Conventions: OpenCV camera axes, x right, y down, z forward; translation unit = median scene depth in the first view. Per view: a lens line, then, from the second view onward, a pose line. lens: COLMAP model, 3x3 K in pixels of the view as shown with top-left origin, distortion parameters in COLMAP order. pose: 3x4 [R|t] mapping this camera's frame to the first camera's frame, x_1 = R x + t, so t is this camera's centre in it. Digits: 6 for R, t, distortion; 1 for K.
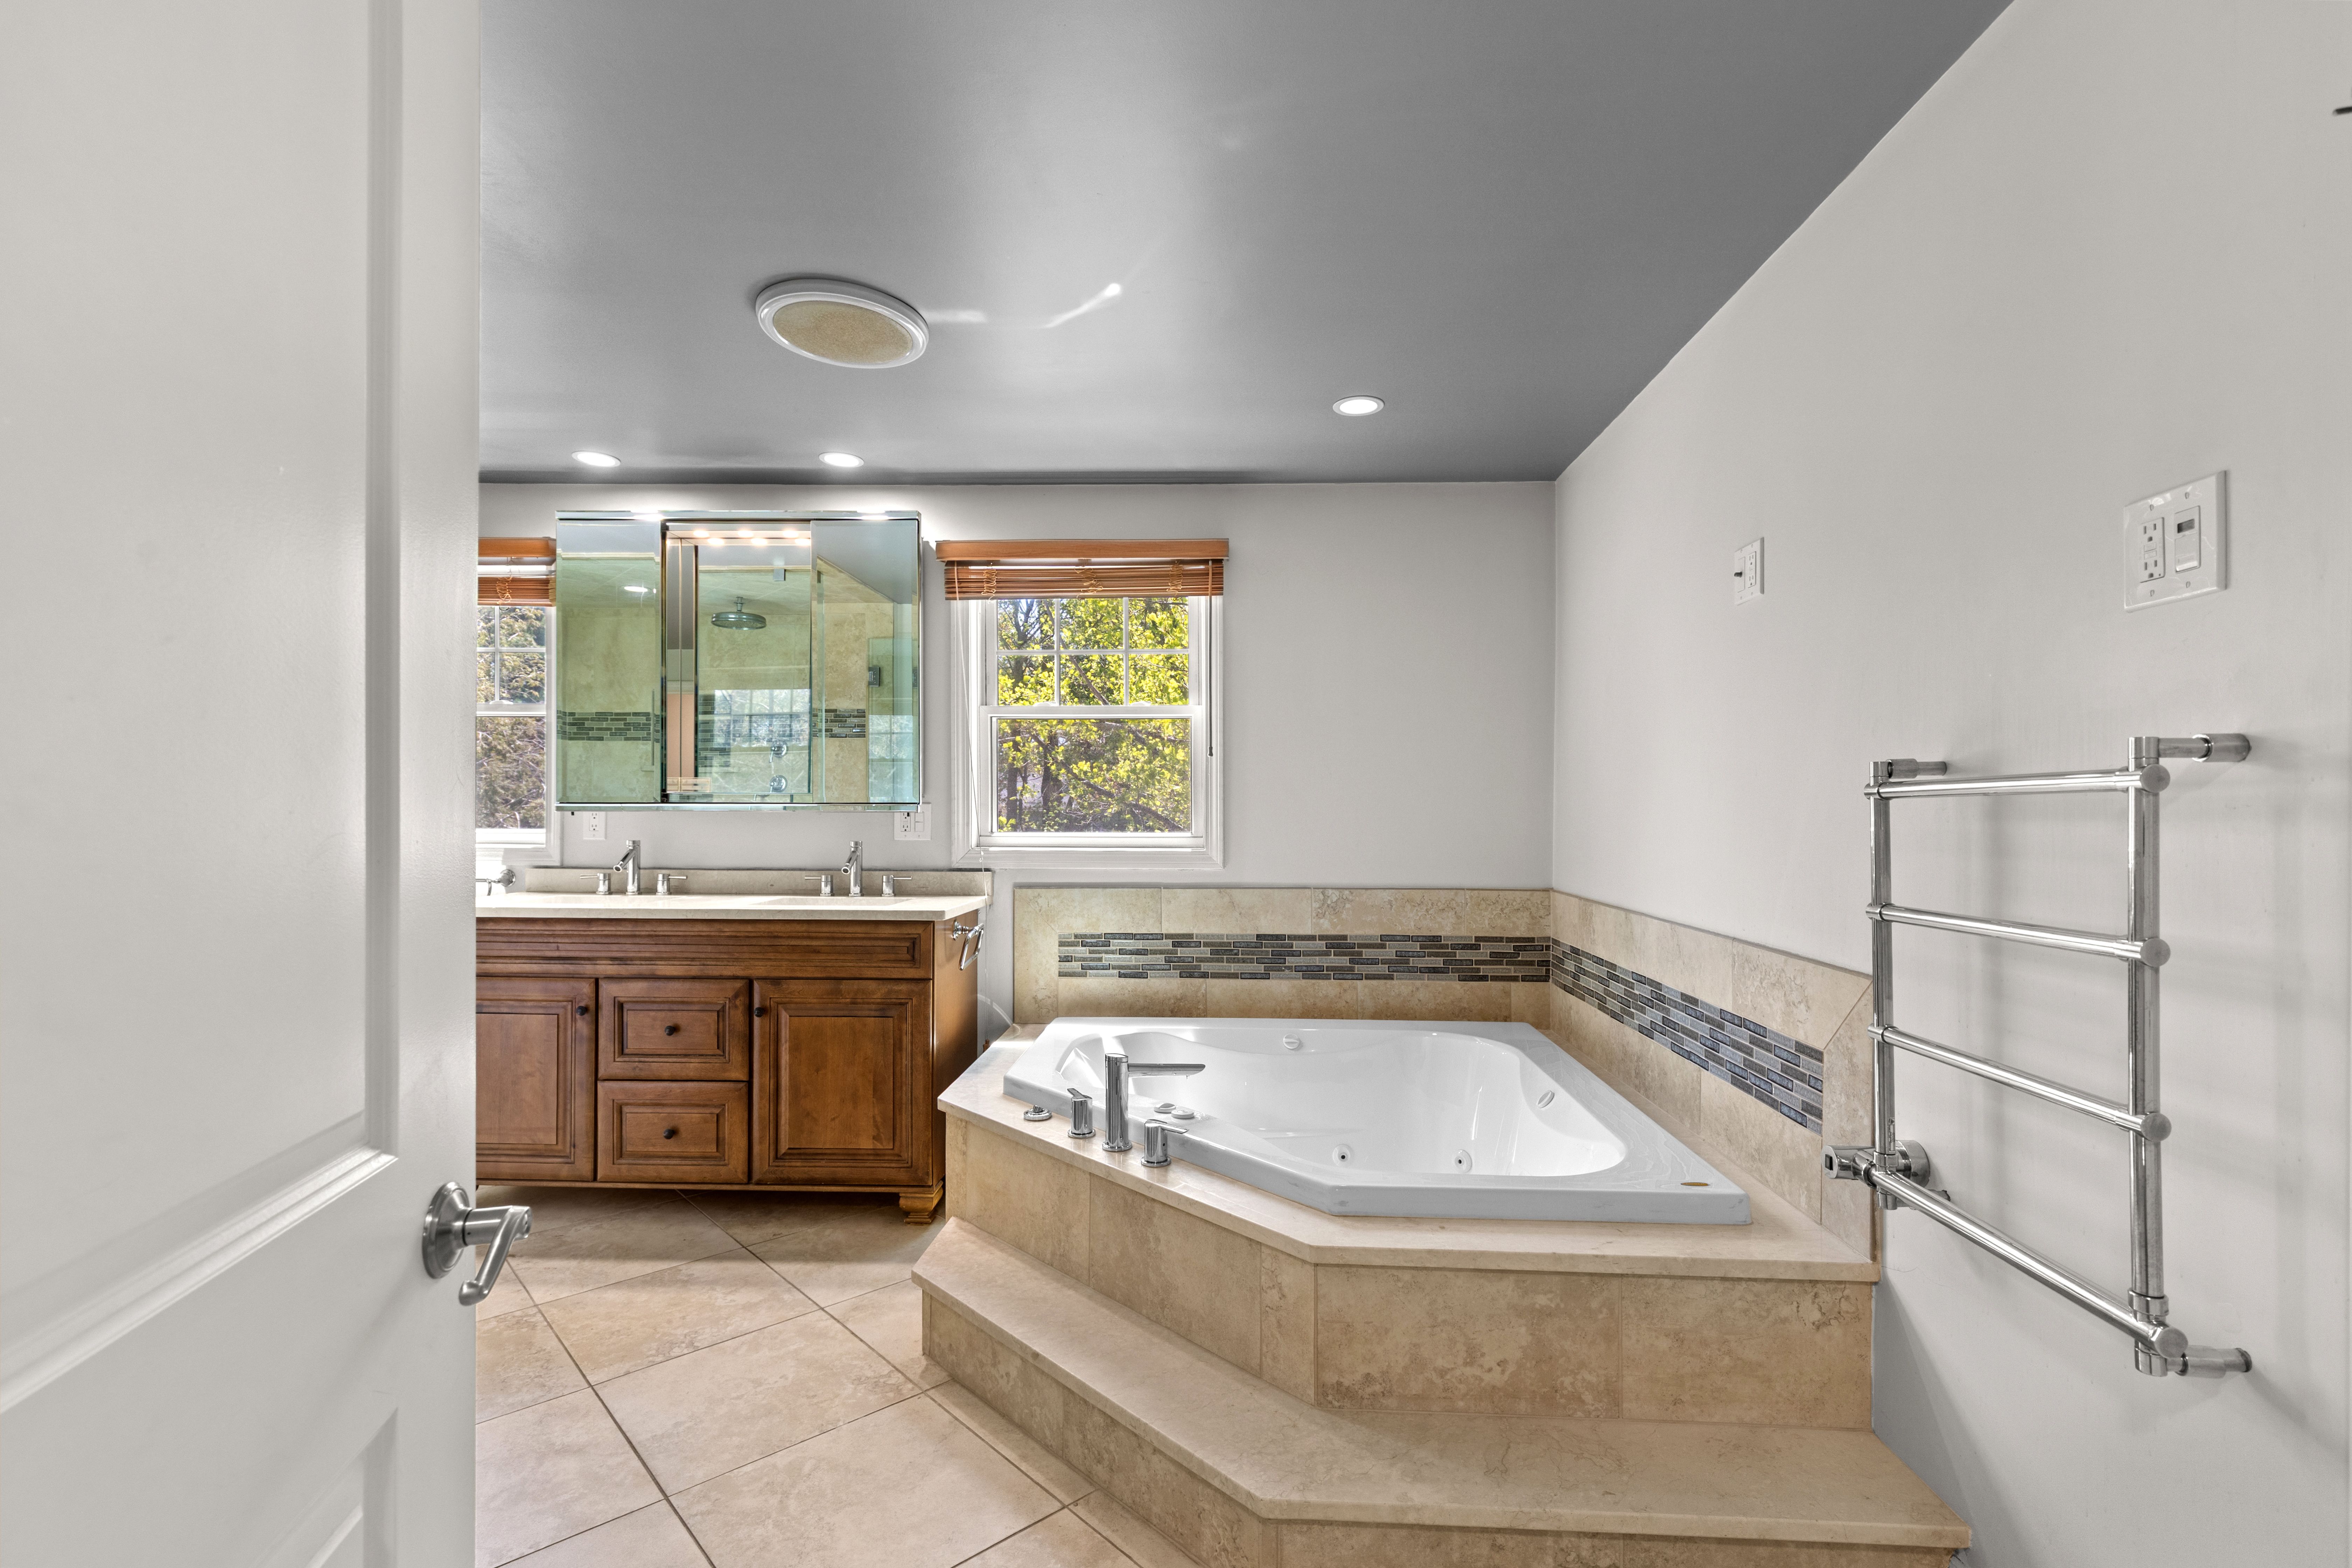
lens RADIAL K [[1047.2, 0, 1182.4], [0, 1047.2, 811.5], [0, 0, 1]] dist [0.007016, -0.000443]
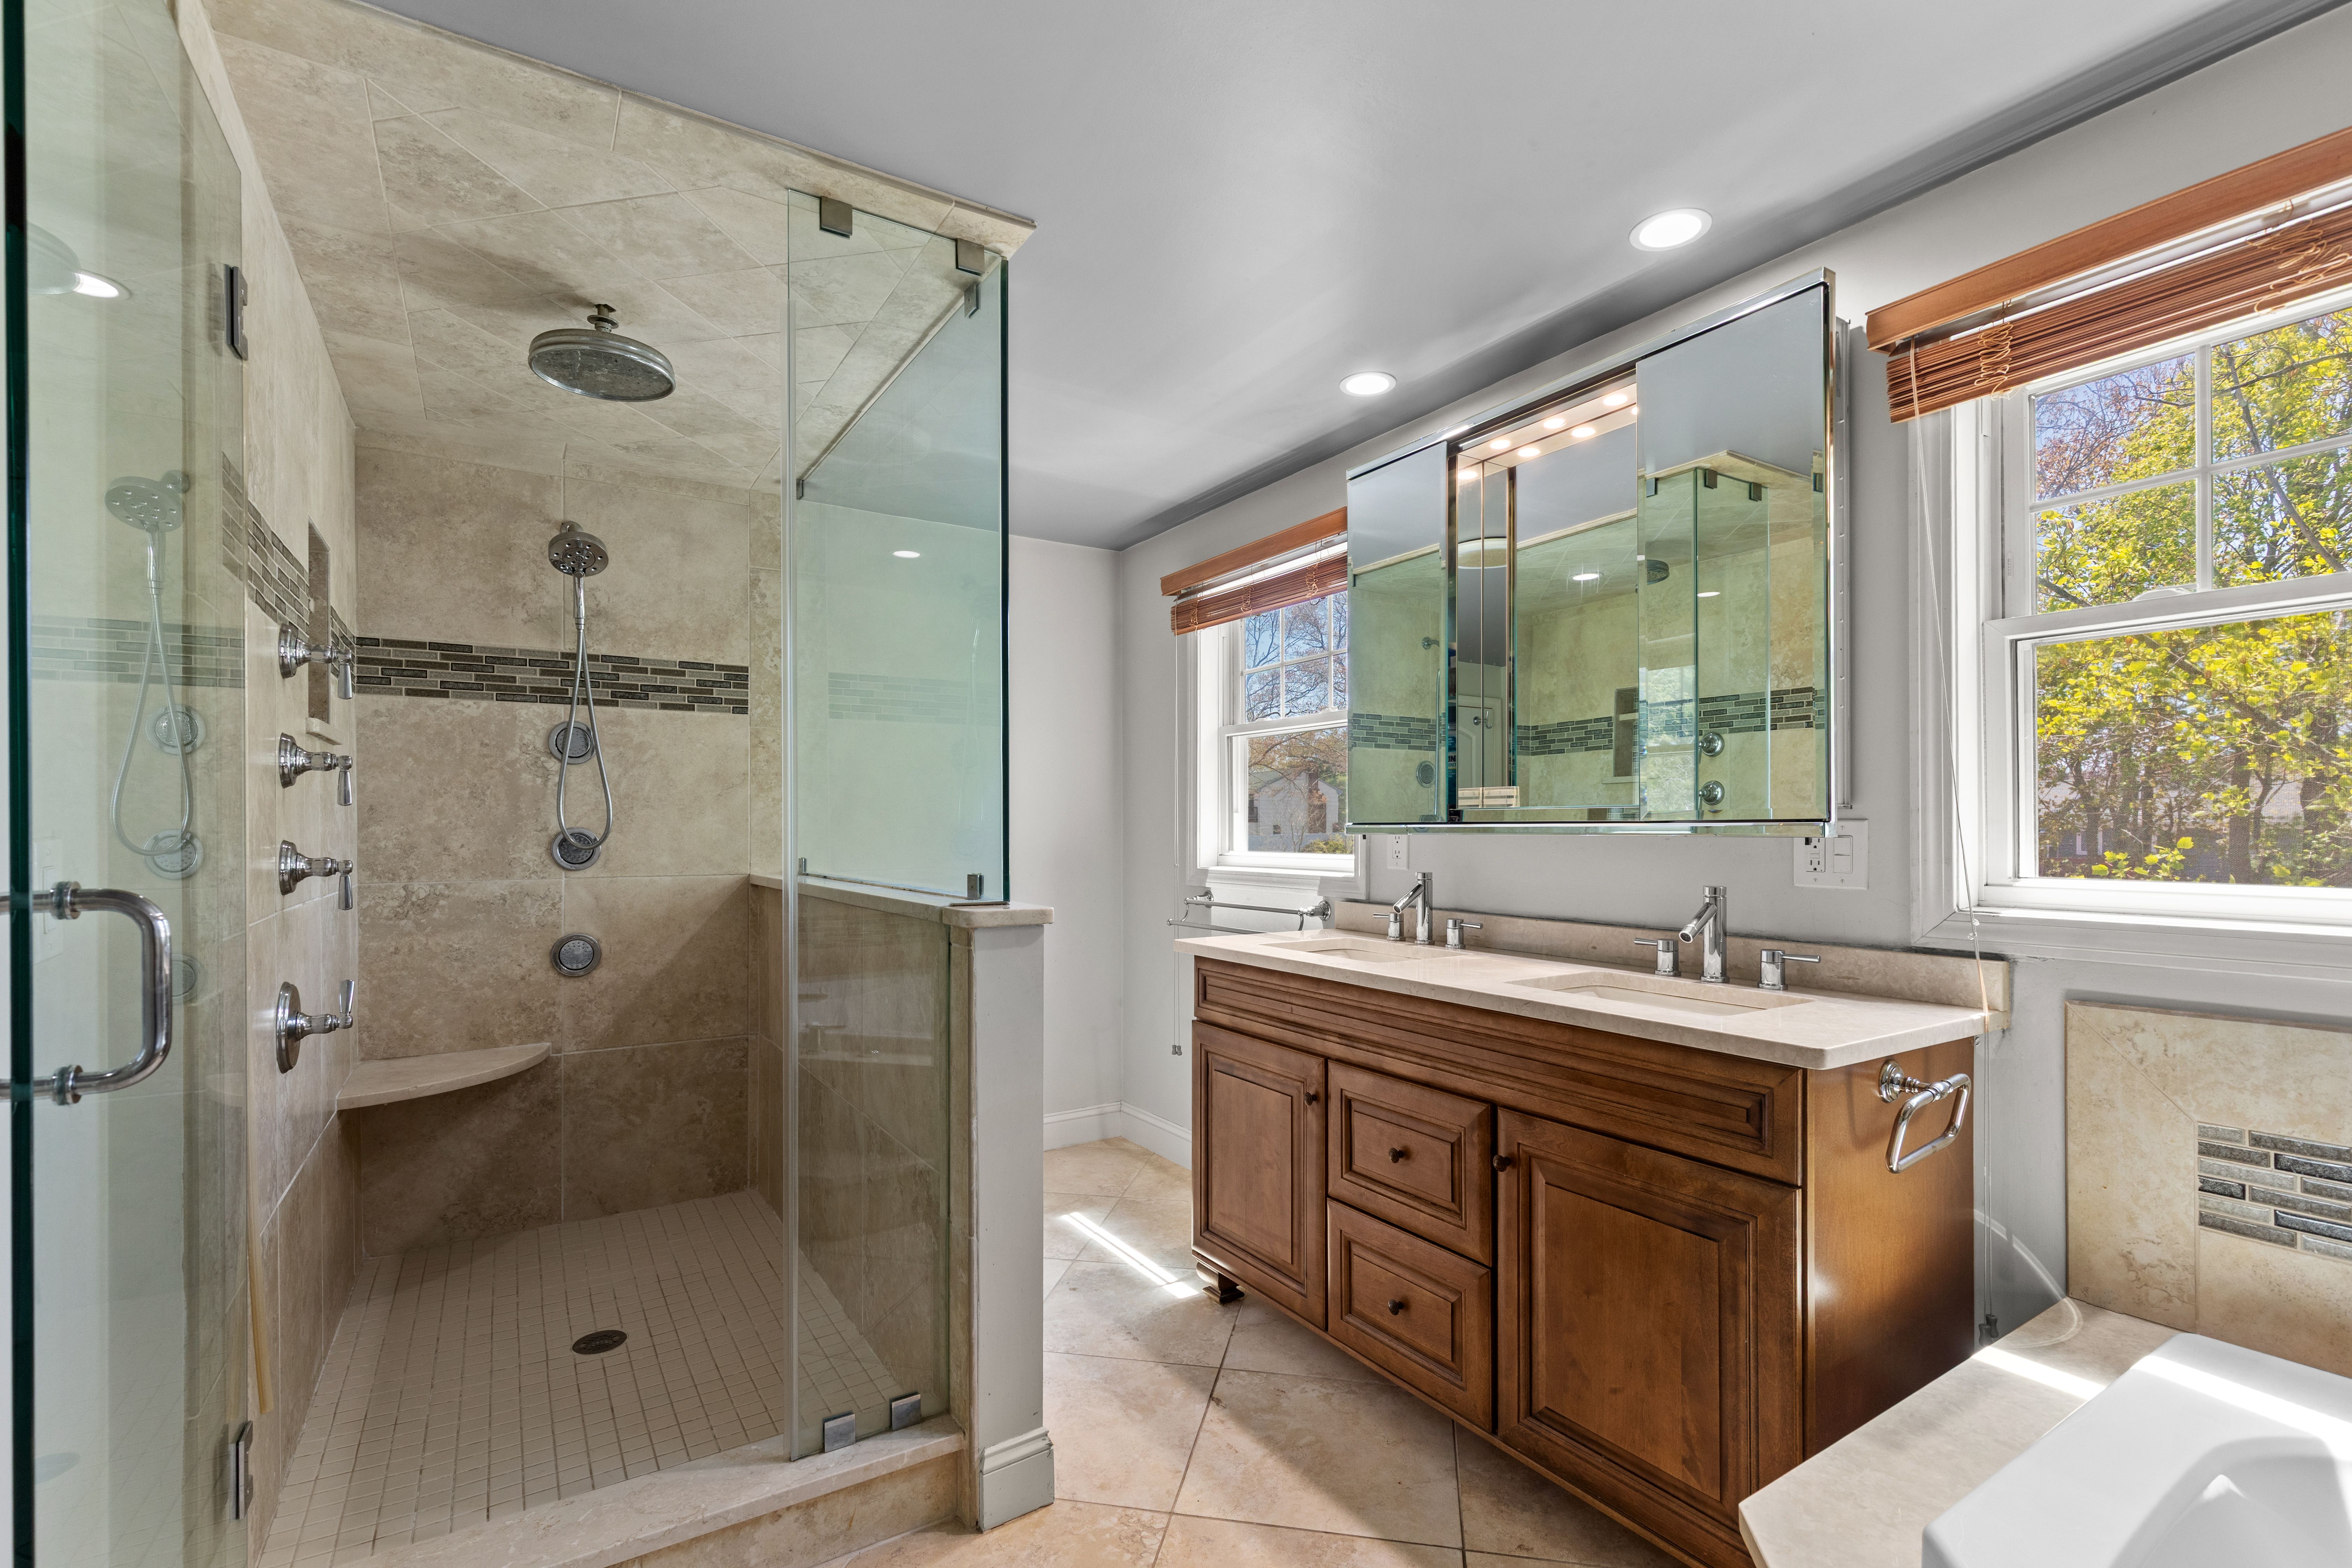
lens RADIAL K [[1047.2, 0, 1182.4], [0, 1047.2, 811.5], [0, 0, 1]] dist [0.007016, -0.000443]
pose [[0.580839, -0.013185, -0.813912, -0.008044], [0.001206, 0.999882, -0.015337, -0.005769], [0.814018, 0.007926, 0.580786, 0.477053]]
